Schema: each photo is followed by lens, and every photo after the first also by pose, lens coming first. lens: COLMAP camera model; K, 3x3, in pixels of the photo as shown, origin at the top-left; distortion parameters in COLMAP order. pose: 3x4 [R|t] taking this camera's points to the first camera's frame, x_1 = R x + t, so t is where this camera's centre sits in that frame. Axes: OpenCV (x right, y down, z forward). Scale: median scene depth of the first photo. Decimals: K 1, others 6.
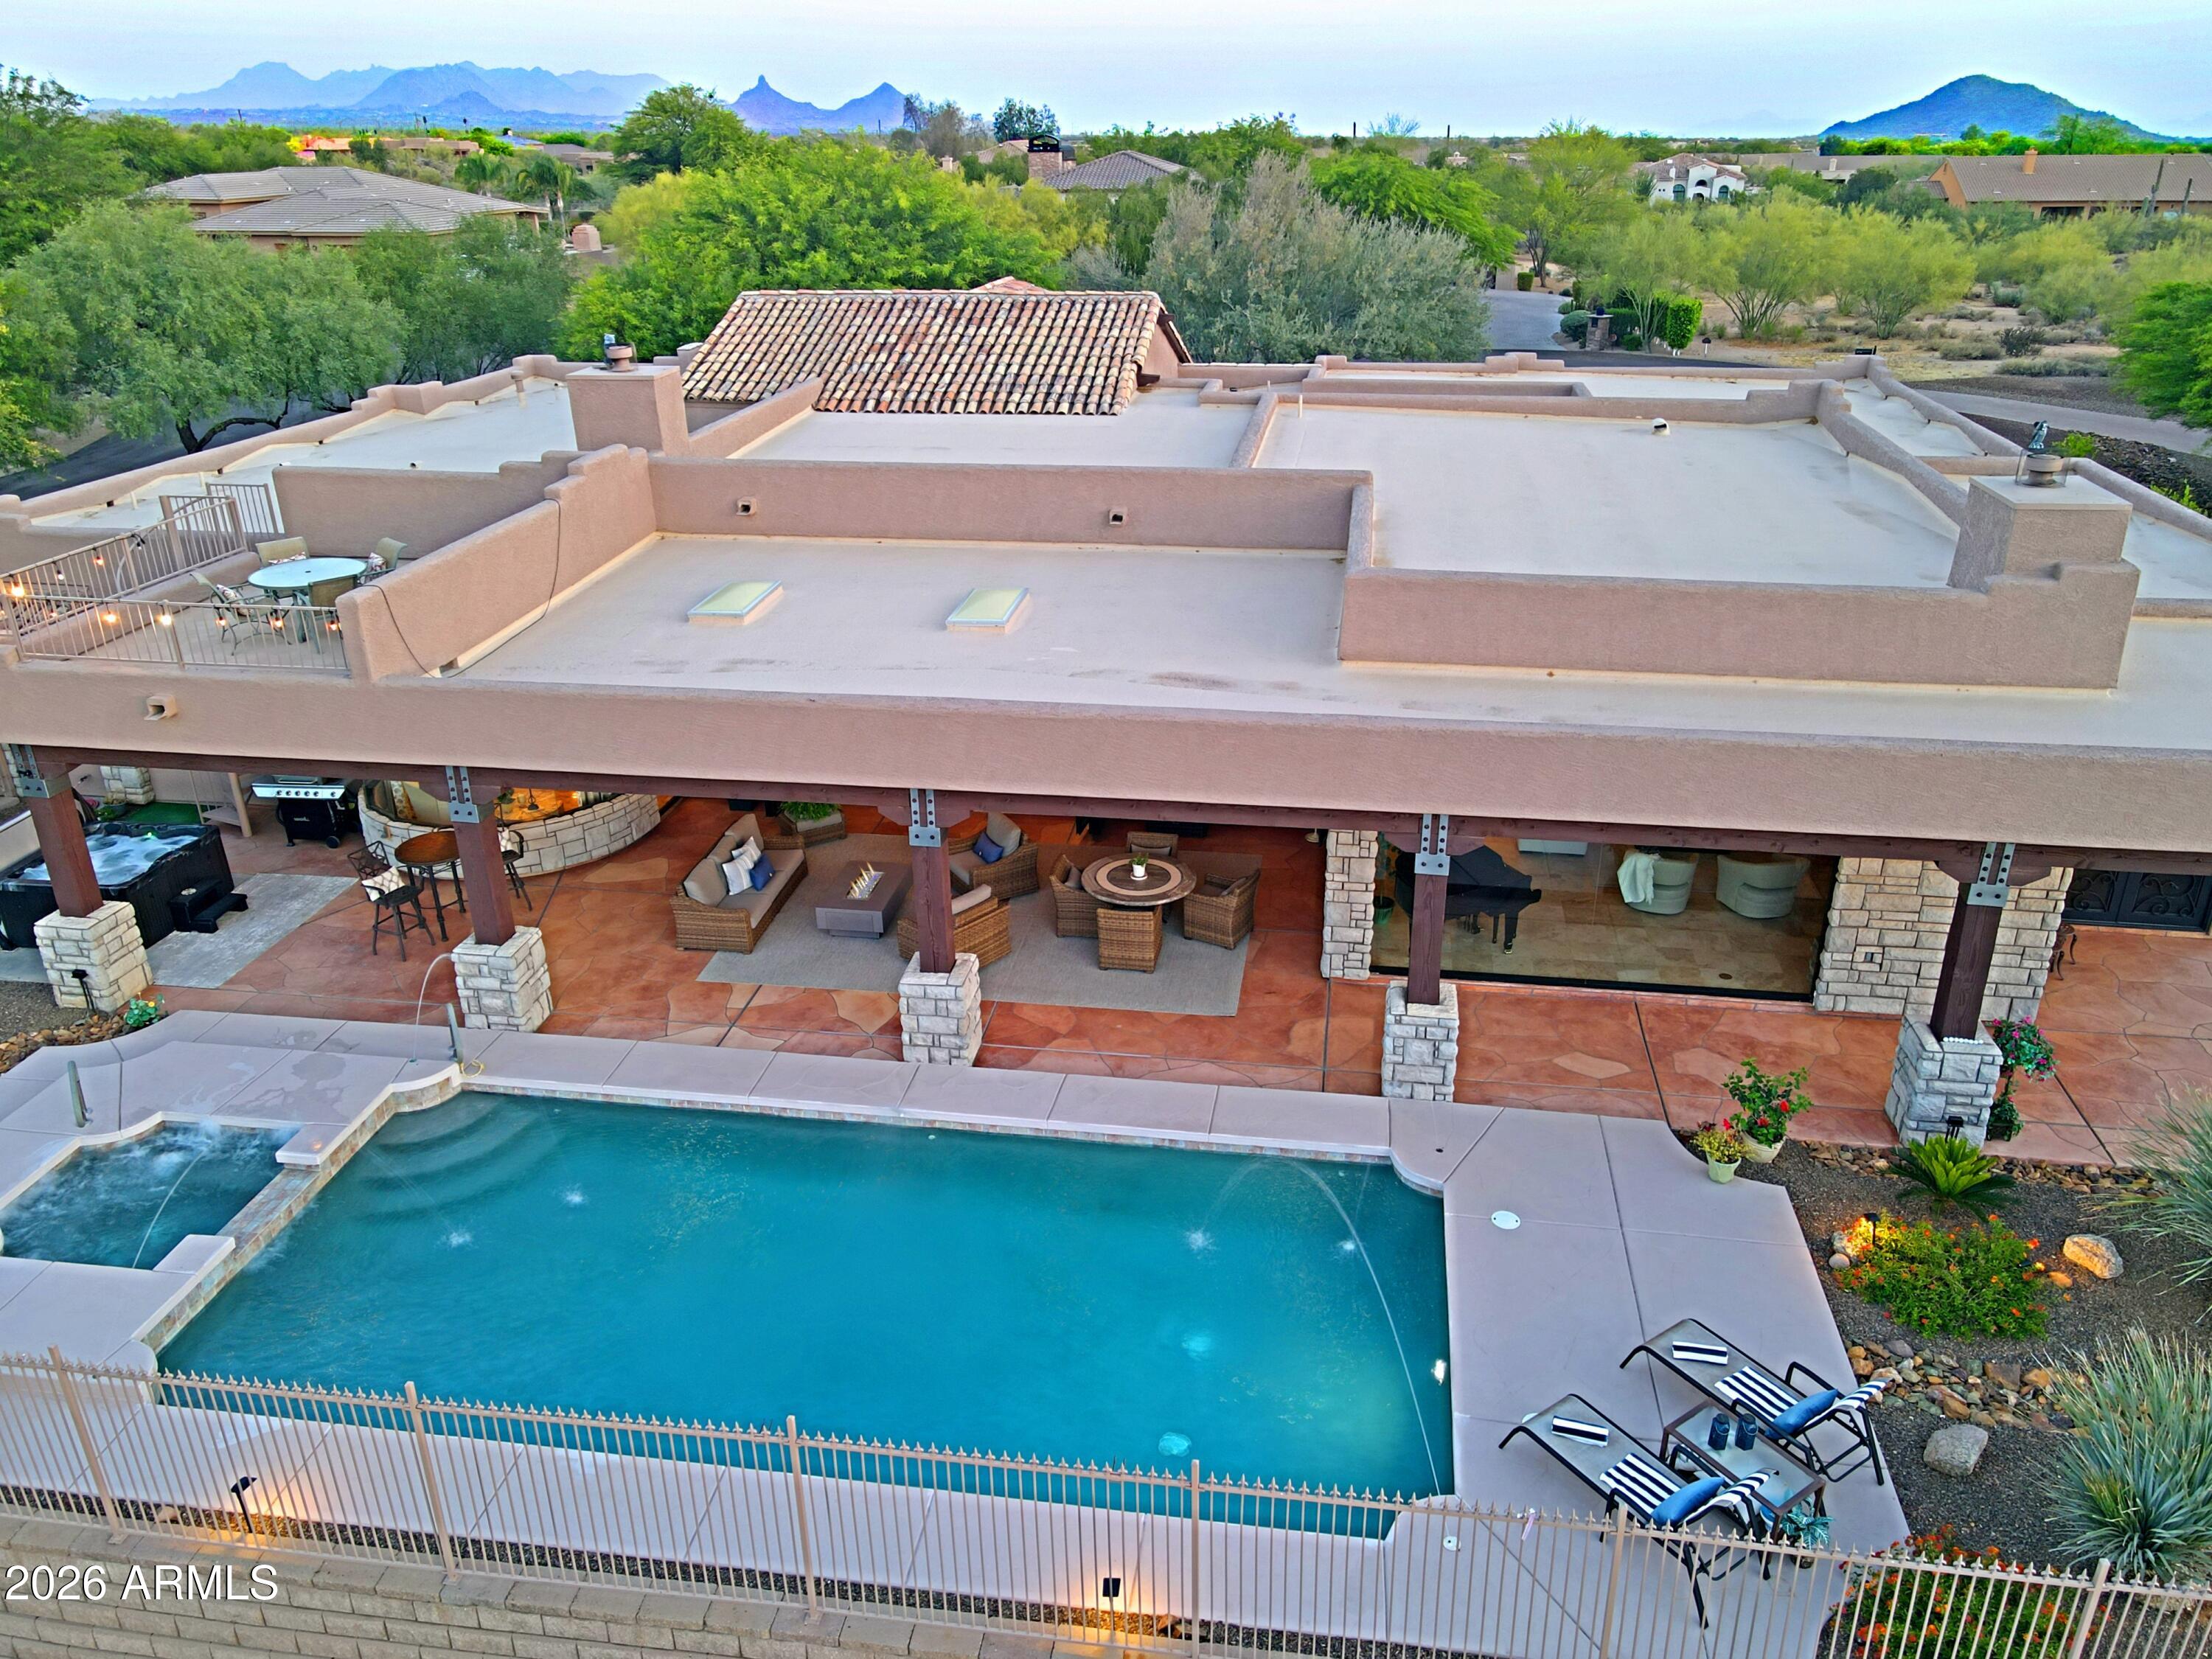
lens RADIAL K [[1618.9, 0, 1114.6], [0, 1618.9, 797.8], [0, 0, 1]] dist [0.020998, -0.006414]
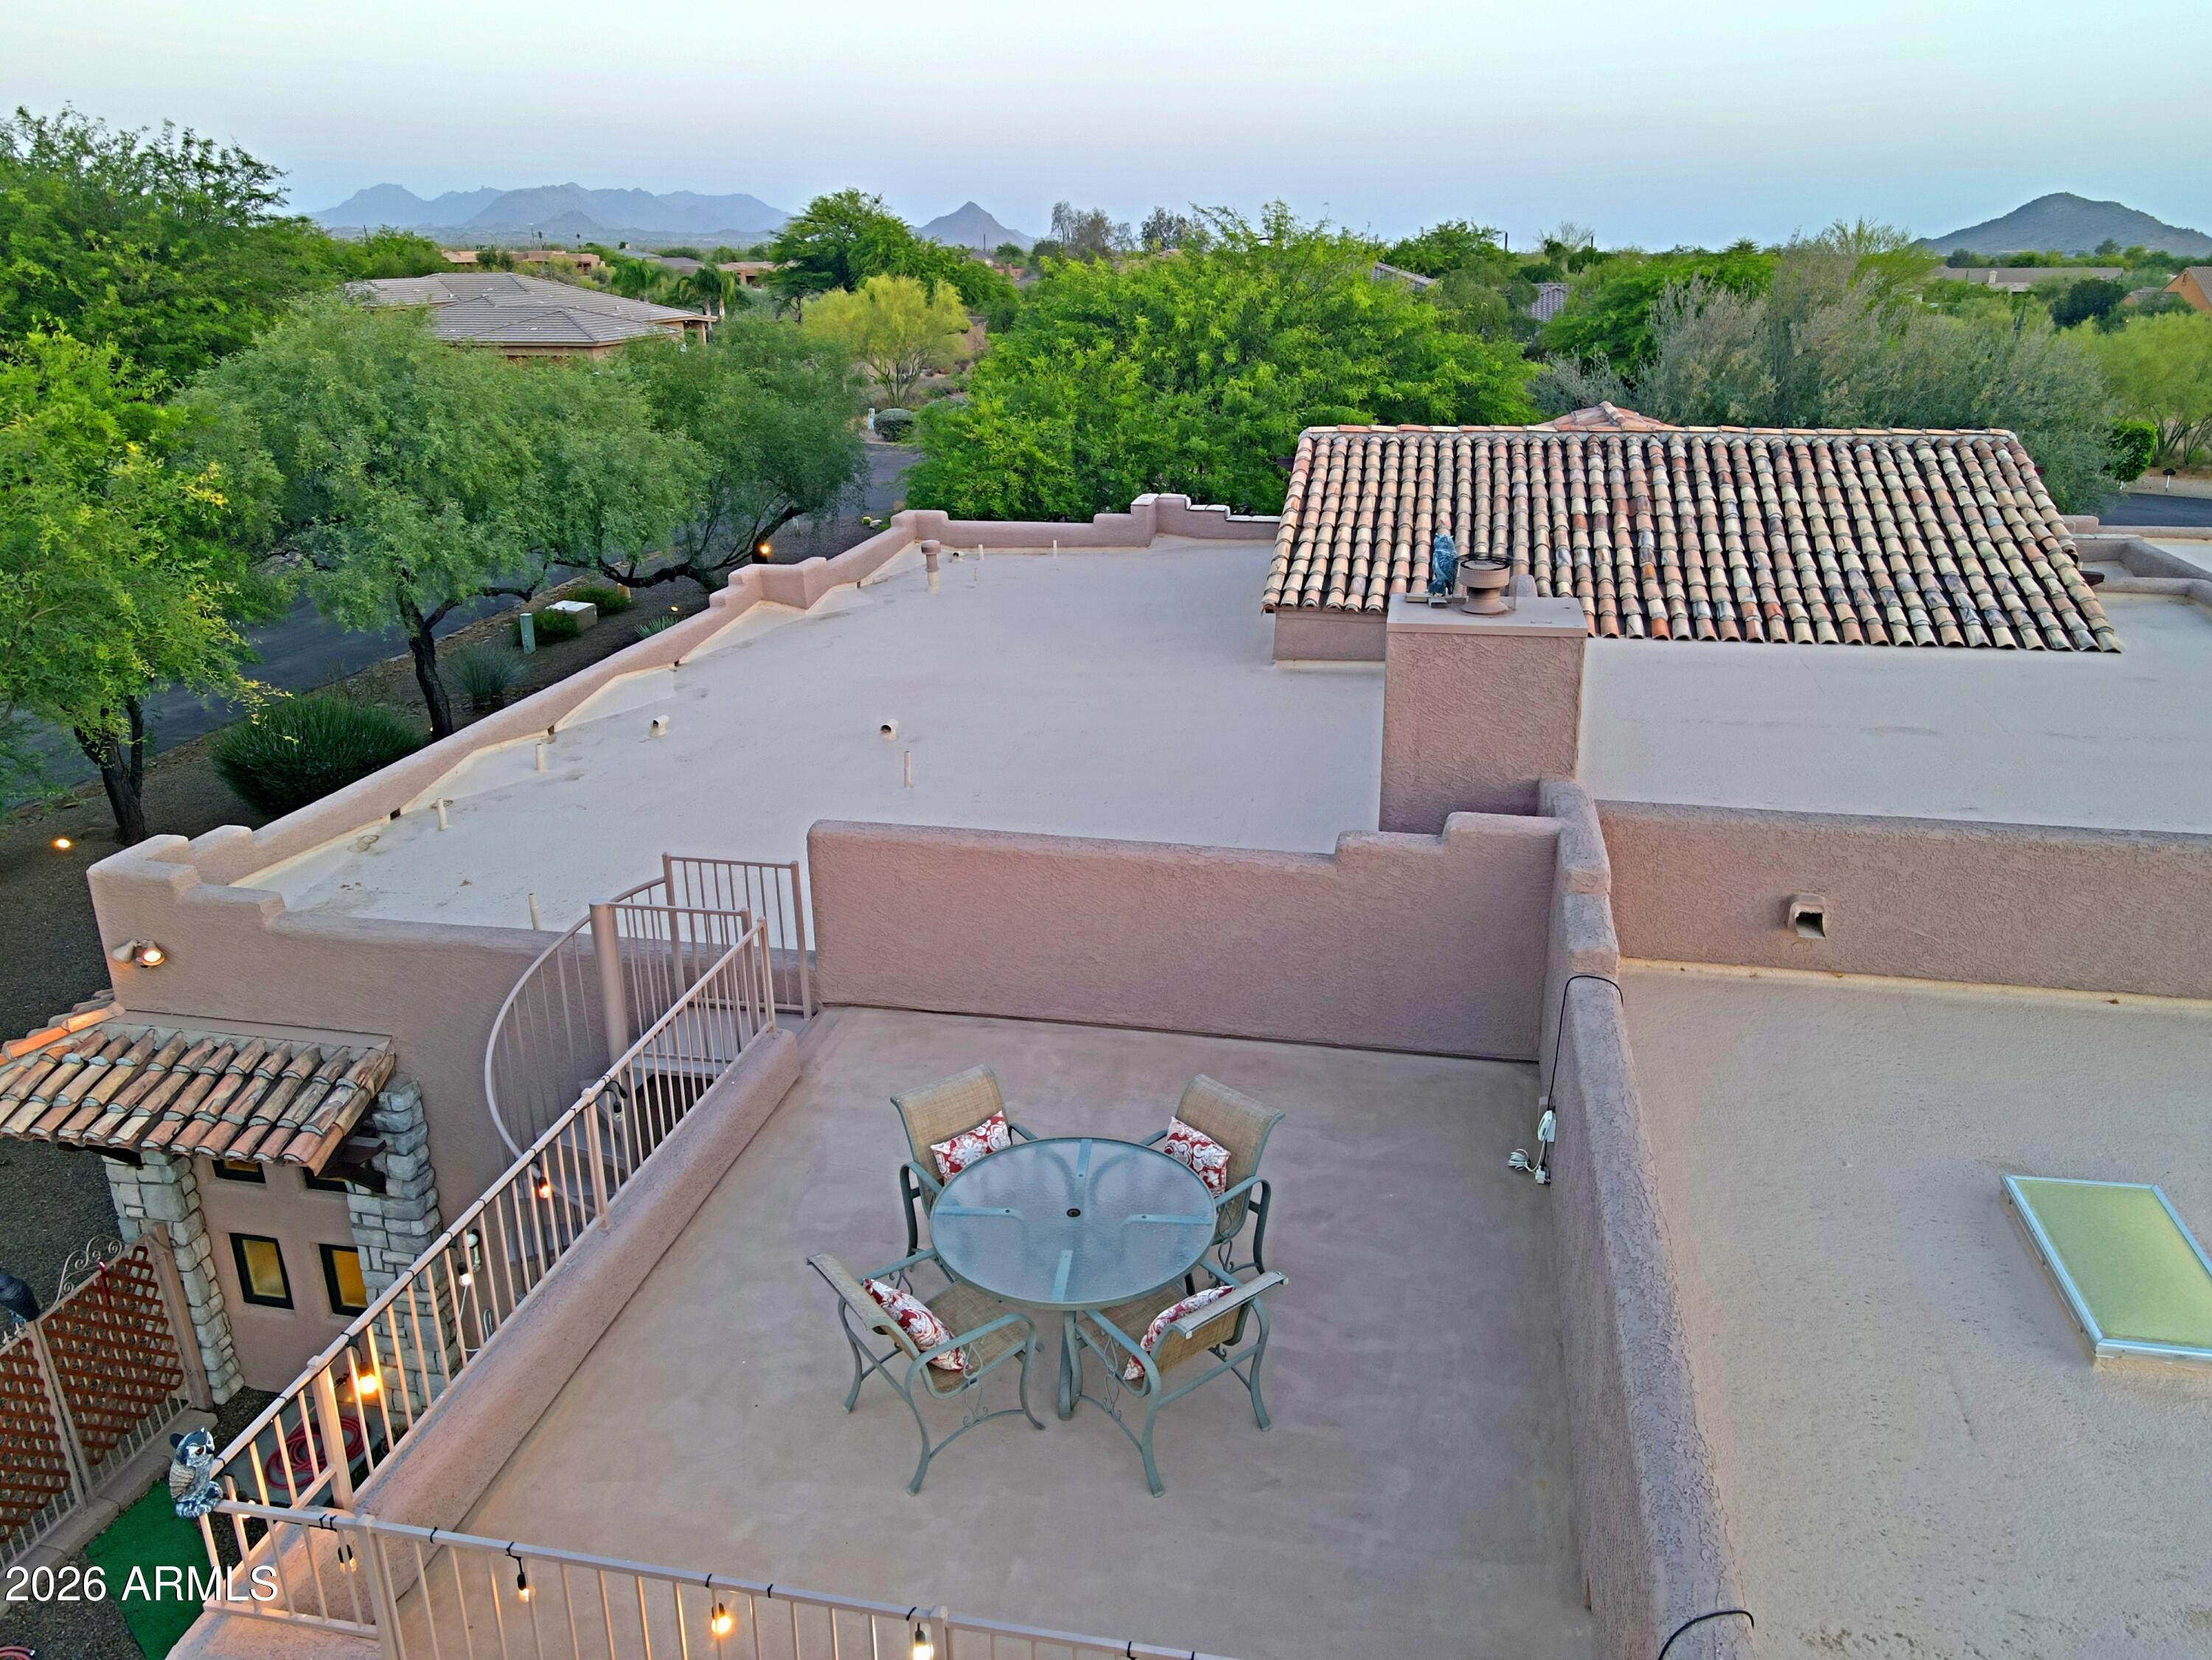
lens RADIAL K [[1608.3, 0, 1131.4], [0, 1608.3, 829.3], [0, 0, 1]] dist [-0.034444, 0.090242]
pose [[0.999398, 0.013517, -0.031942, -0.226479], [-0.014831, 0.999037, -0.041289, -0.101887], [0.031353, 0.041738, 0.998637, 0.300066]]
